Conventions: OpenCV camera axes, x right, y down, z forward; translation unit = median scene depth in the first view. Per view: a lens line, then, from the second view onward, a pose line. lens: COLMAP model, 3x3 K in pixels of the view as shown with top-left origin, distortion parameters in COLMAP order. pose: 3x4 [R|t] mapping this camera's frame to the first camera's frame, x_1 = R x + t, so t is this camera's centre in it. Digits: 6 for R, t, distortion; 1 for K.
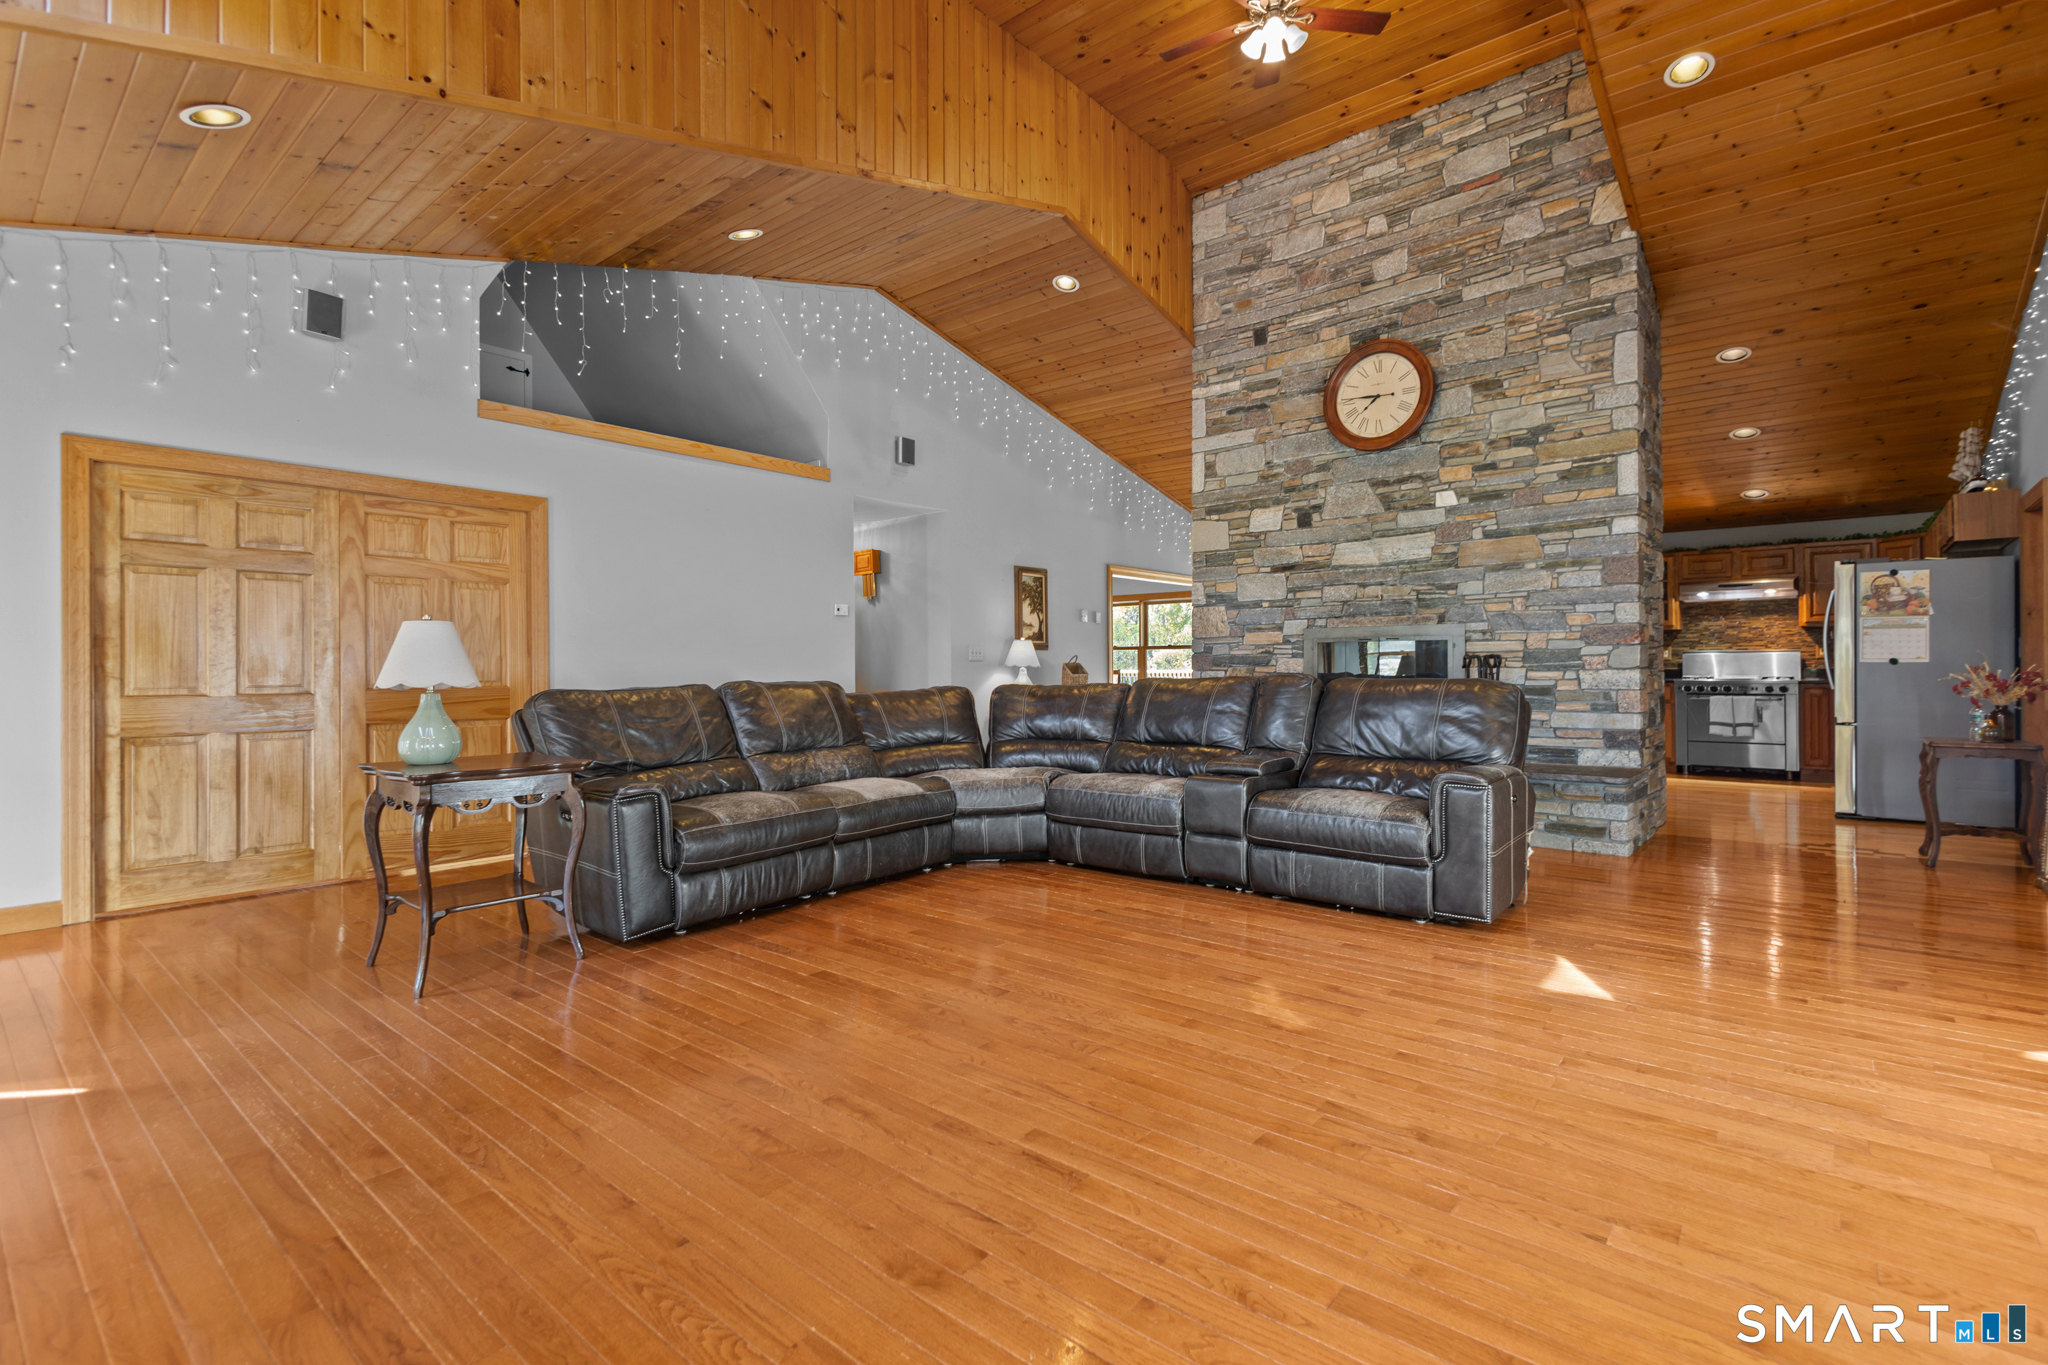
lens RADIAL K [[954.1, 0, 1014.2], [0, 954.1, 659.5], [0, 0, 1]] dist [0.001172, -0.000492]
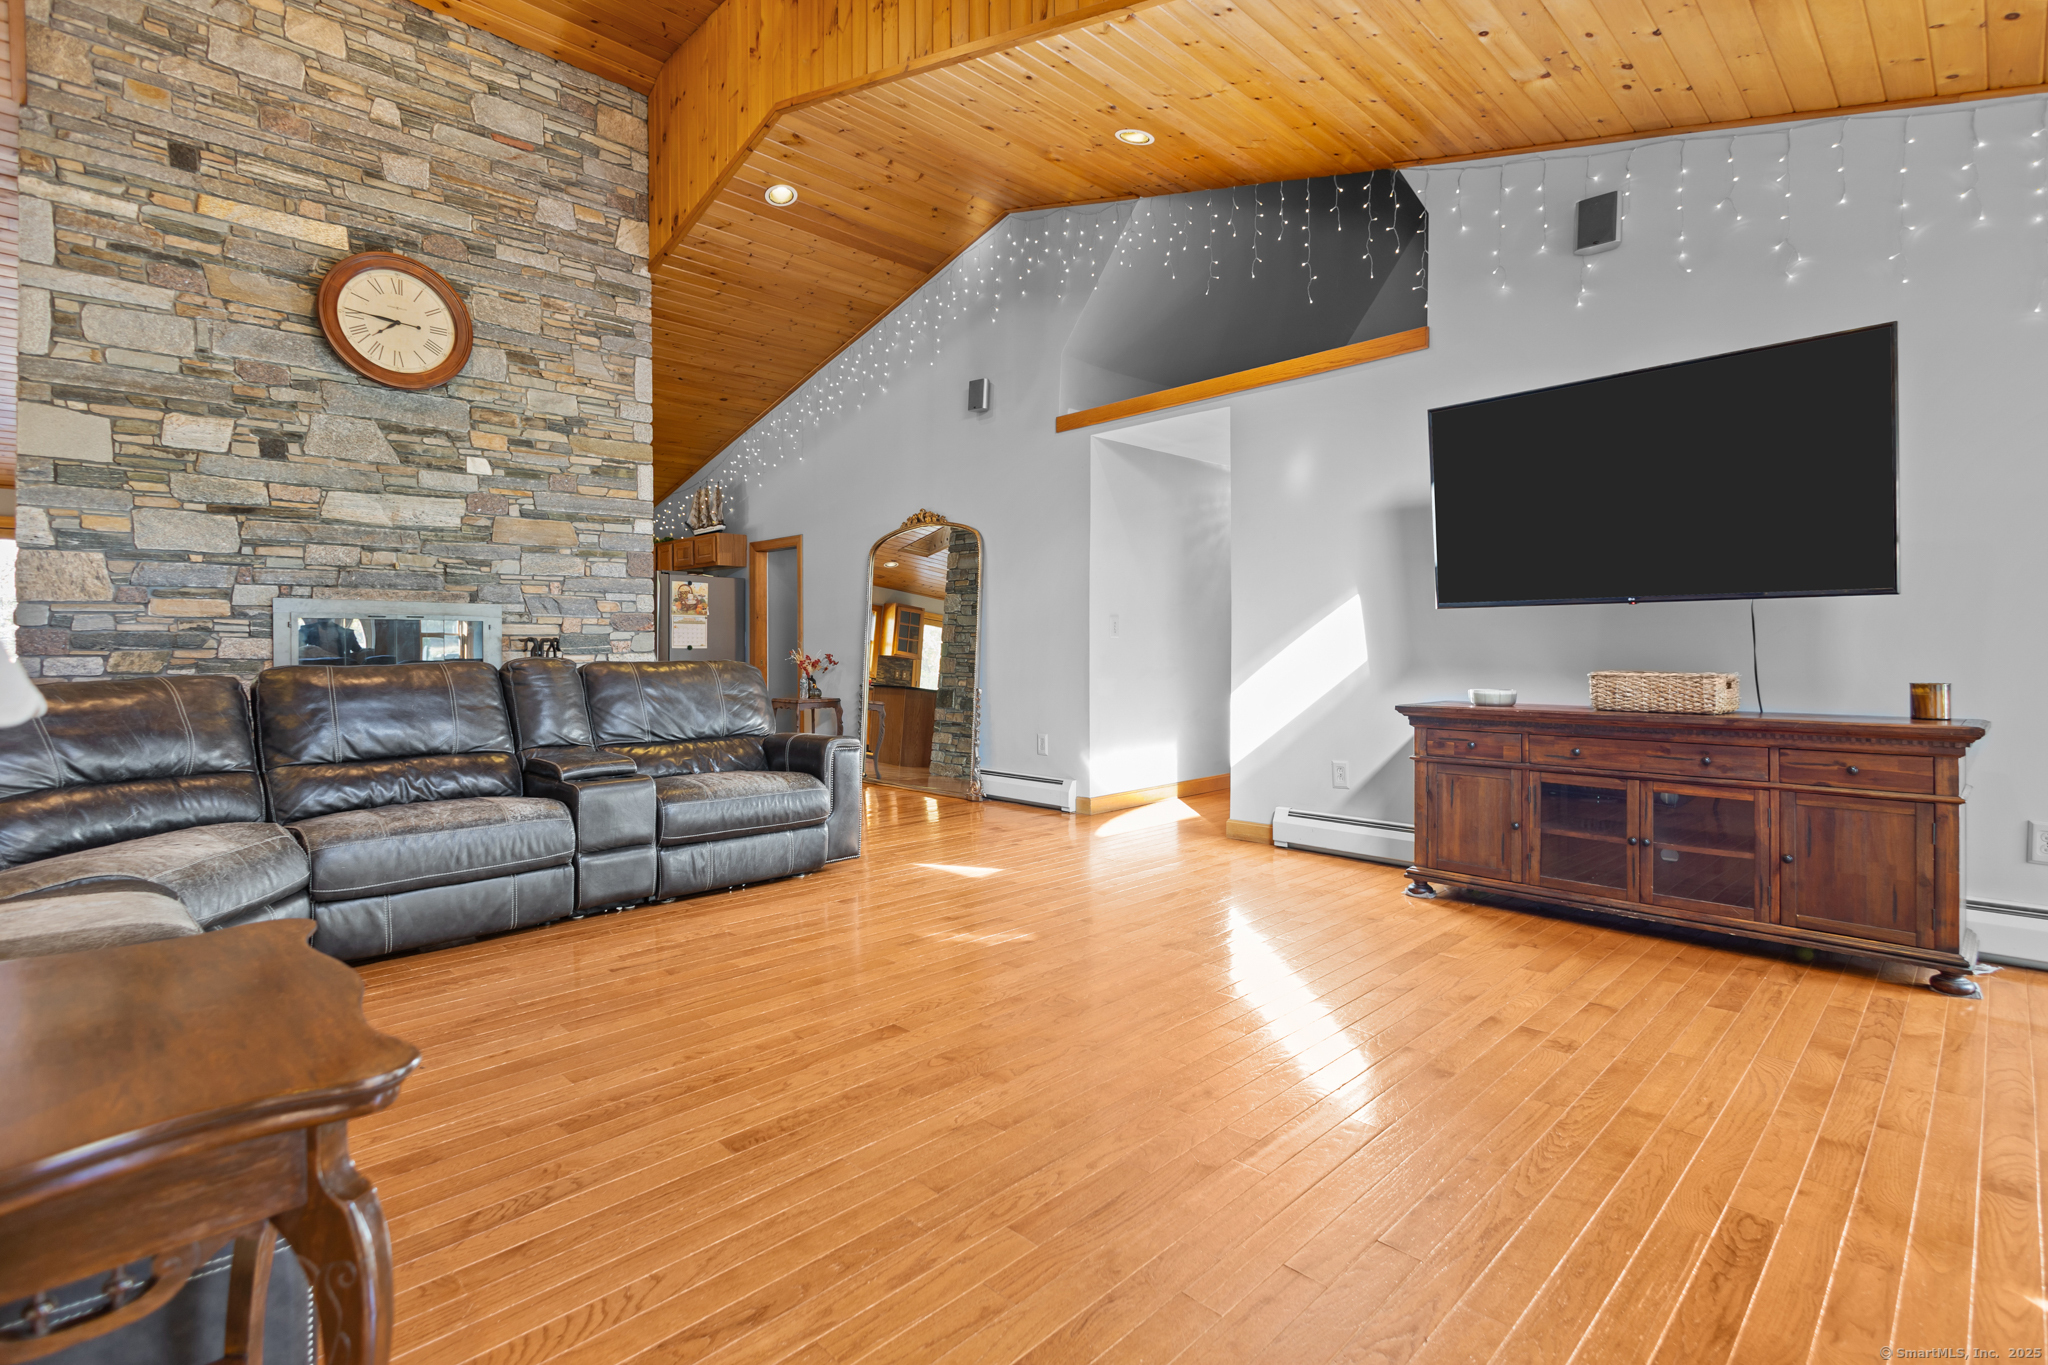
lens RADIAL K [[969.4, 0, 1031.6], [0, 969.4, 642.7], [0, 0, 1]] dist [0.006898, 0.000162]
pose [[0.071490, 0.011487, 0.997375, -0.436071], [-0.005744, 0.999922, -0.011105, 0.007370], [-0.997425, -0.004936, 0.071550, 0.410402]]
